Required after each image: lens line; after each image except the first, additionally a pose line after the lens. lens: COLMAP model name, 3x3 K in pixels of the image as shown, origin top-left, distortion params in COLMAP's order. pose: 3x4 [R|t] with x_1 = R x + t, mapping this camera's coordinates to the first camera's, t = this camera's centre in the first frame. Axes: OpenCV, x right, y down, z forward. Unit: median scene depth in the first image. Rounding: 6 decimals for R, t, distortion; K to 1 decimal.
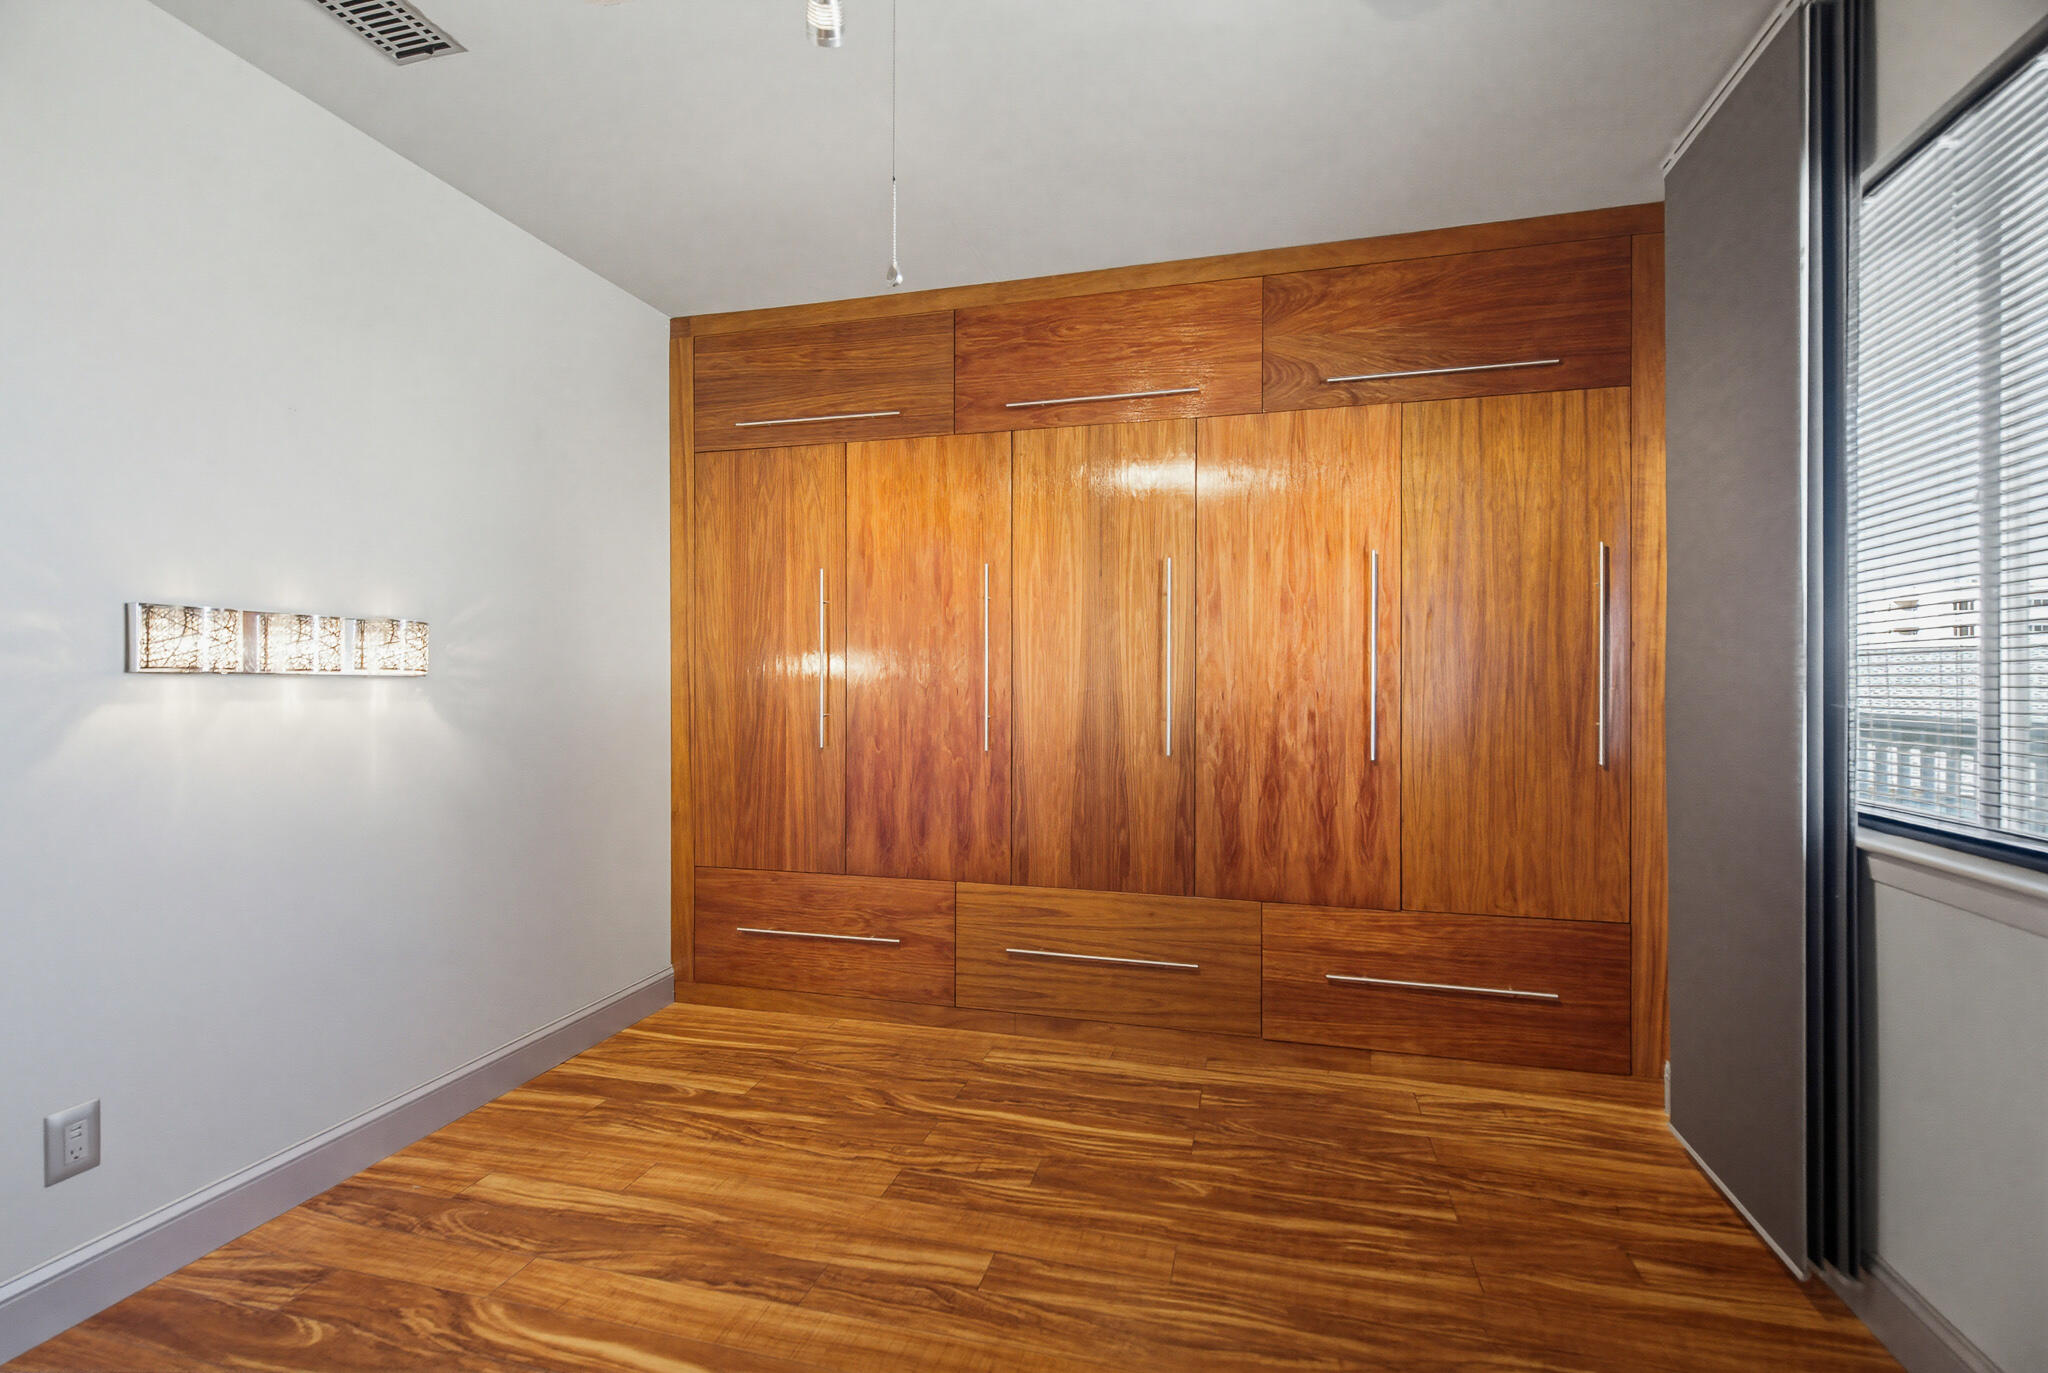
lens RADIAL K [[926.6, 0, 1026.9], [0, 926.6, 682.8], [0, 0, 1]] dist [0.003116, -0.002200]
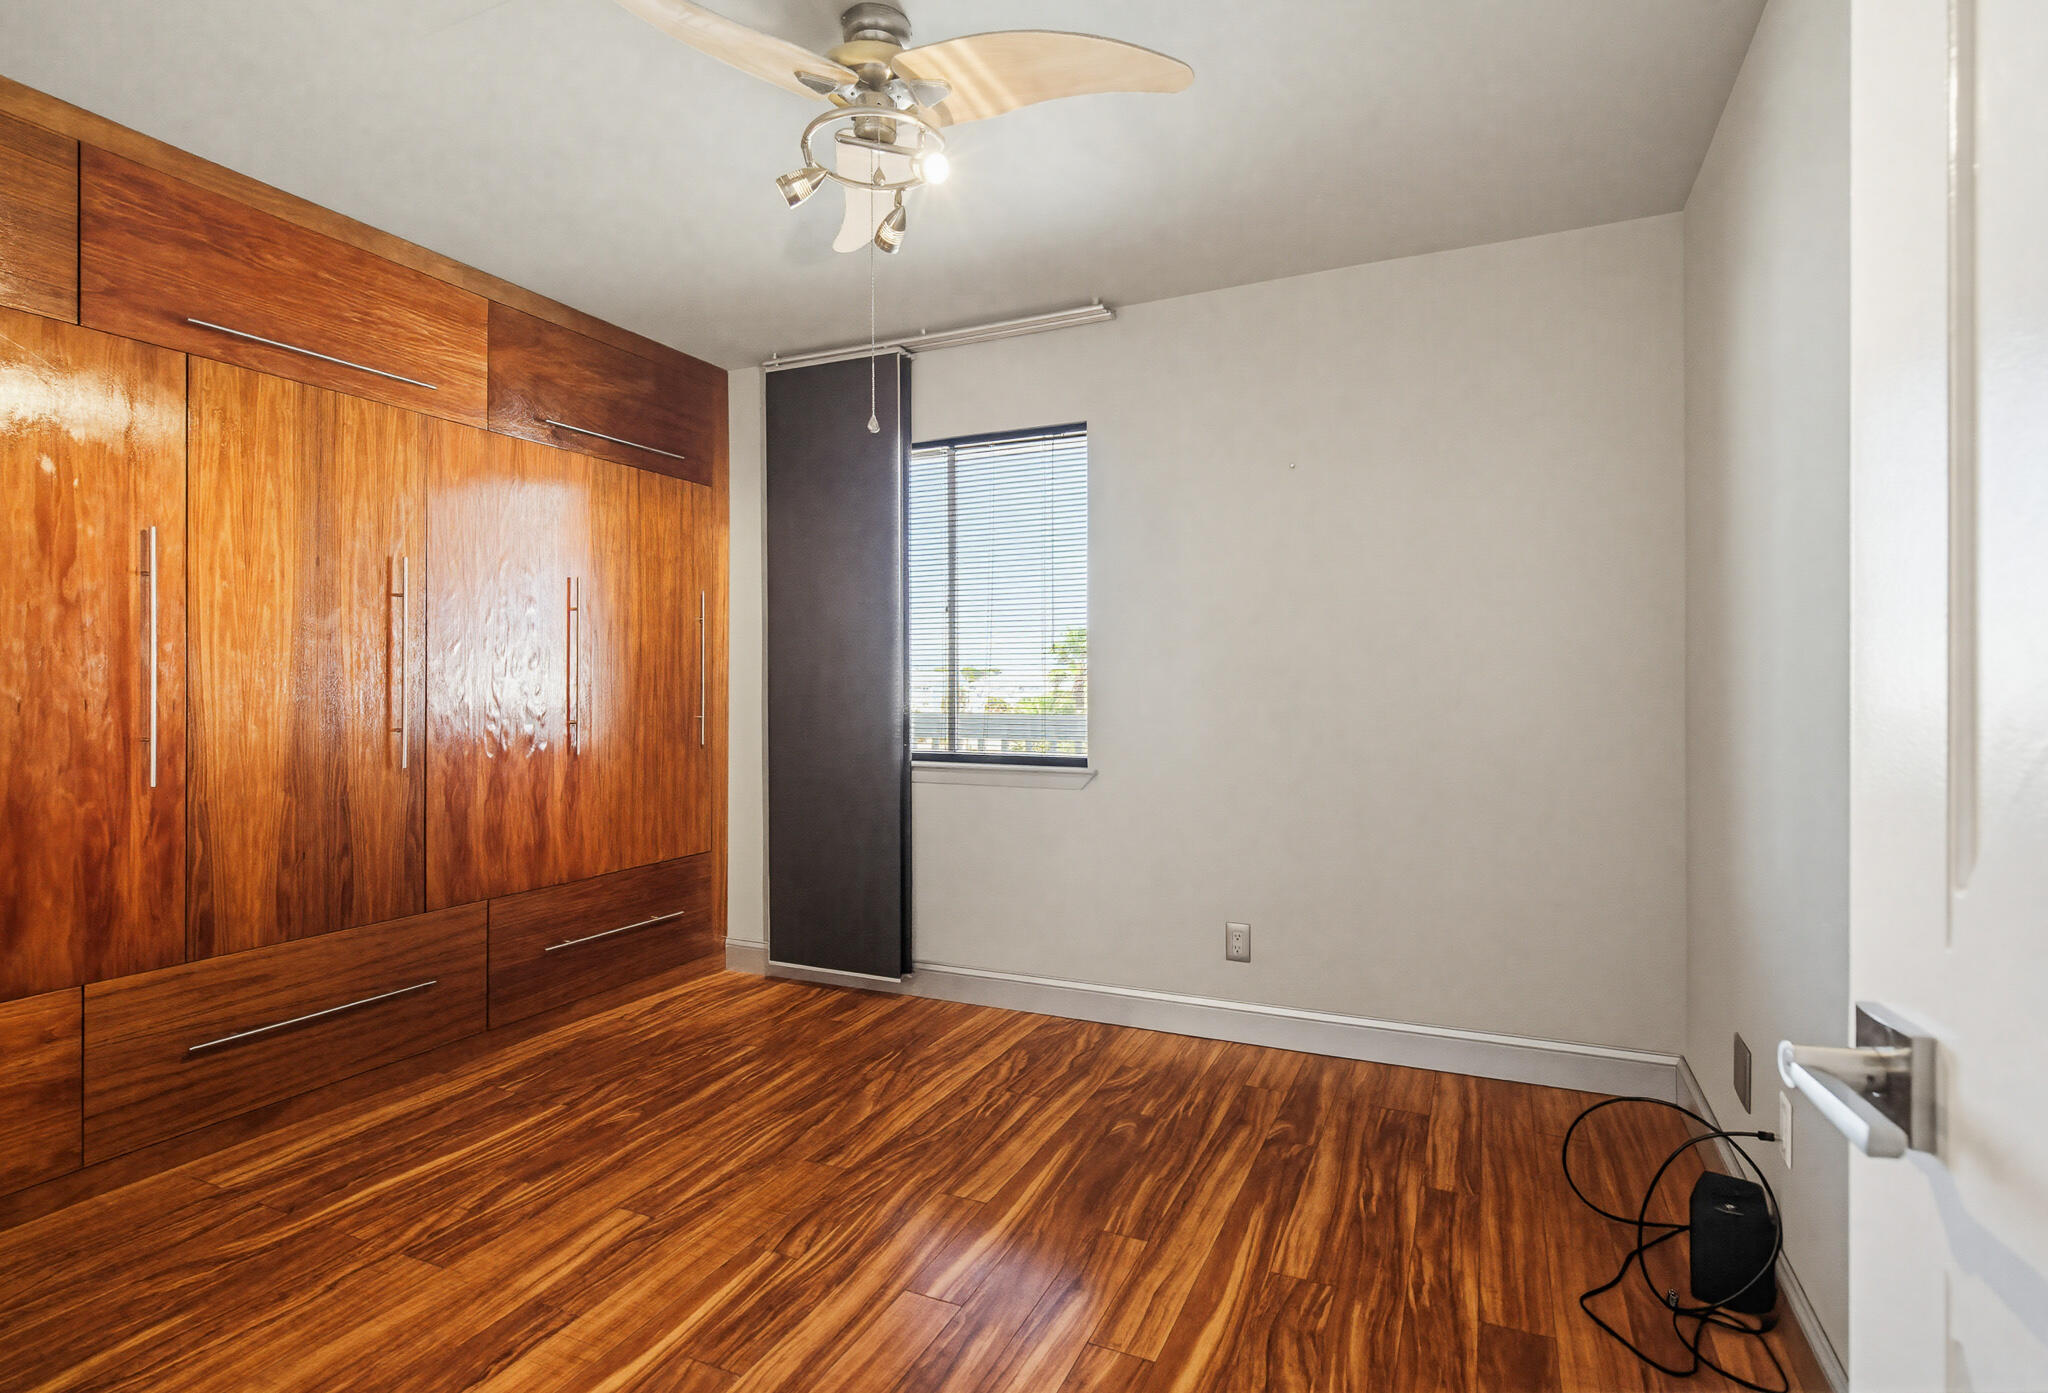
lens RADIAL K [[990.8, 0, 1045.9], [0, 990.8, 684.7], [0, 0, 1]] dist [0.015433, -0.000909]
pose [[0.159901, -0.002126, 0.987131, -0.813081], [-0.002711, 0.999993, 0.002593, -0.011010], [-0.987129, -0.003090, 0.159894, 0.217550]]
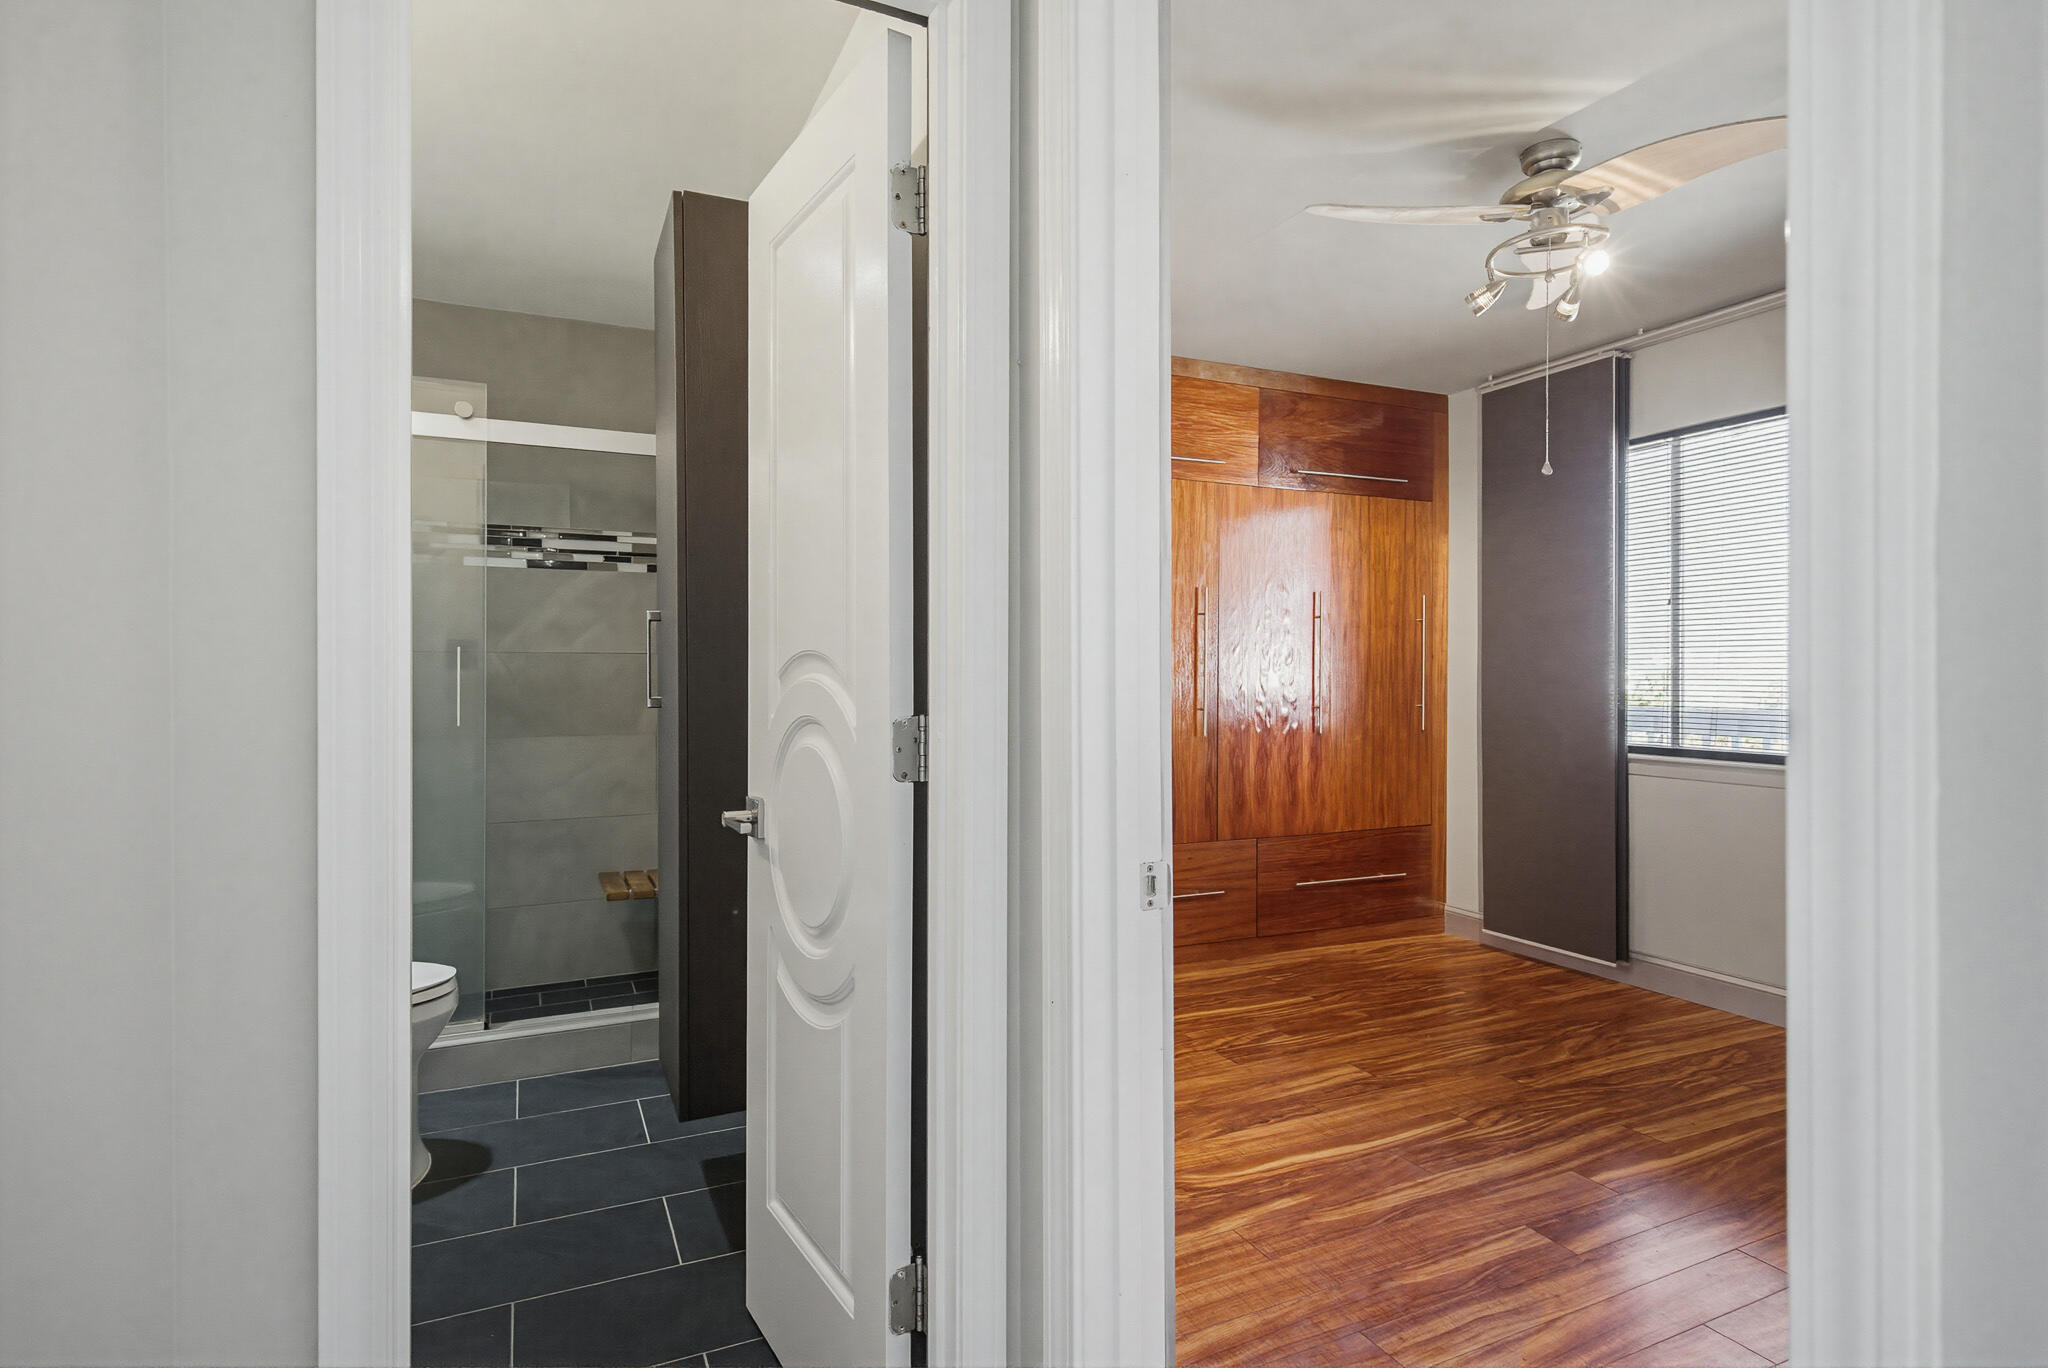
lens RADIAL K [[1050.3, 0, 1021.7], [0, 1050.3, 672.3], [0, 0, 1]] dist [0.005311, -0.001230]
pose [[0.767887, -0.000270, 0.640585, -1.106511], [-0.002441, 0.999991, 0.003347, -0.018633], [-0.640580, -0.004134, 0.767880, 0.021143]]
